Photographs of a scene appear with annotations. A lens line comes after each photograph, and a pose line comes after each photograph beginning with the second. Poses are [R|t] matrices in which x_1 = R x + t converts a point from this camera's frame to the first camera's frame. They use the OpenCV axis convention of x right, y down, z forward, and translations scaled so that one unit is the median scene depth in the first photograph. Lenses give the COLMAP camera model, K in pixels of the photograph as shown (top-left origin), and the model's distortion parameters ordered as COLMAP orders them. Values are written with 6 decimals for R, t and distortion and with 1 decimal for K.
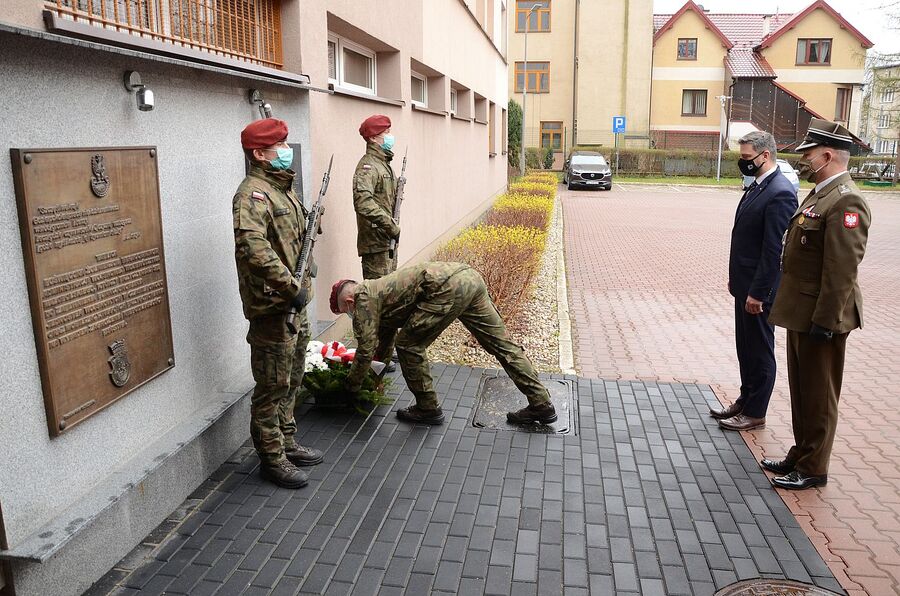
lens RADIAL K [[694.1, 0, 445.0], [0, 694.1, 295.1], [0, 0, 1]] dist [-0.164380, 0.130233]
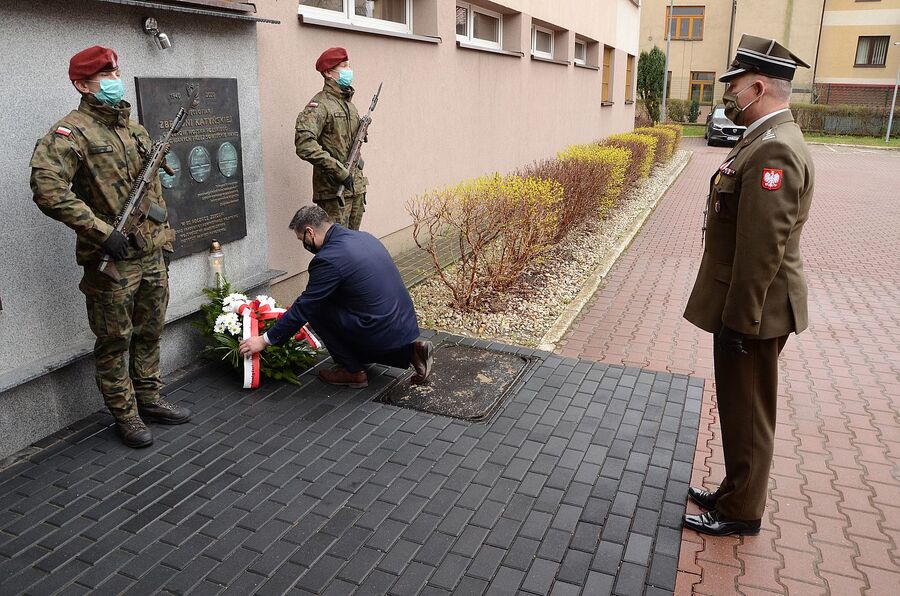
lens RADIAL K [[694.1, 0, 445.0], [0, 694.1, 295.1], [0, 0, 1]] dist [-0.164380, 0.130233]
pose [[0.974851, 0.074839, -0.209918, 0.317648], [-0.059450, 0.995125, 0.078694, -0.020322], [0.214784, -0.064235, 0.974547, 0.172846]]
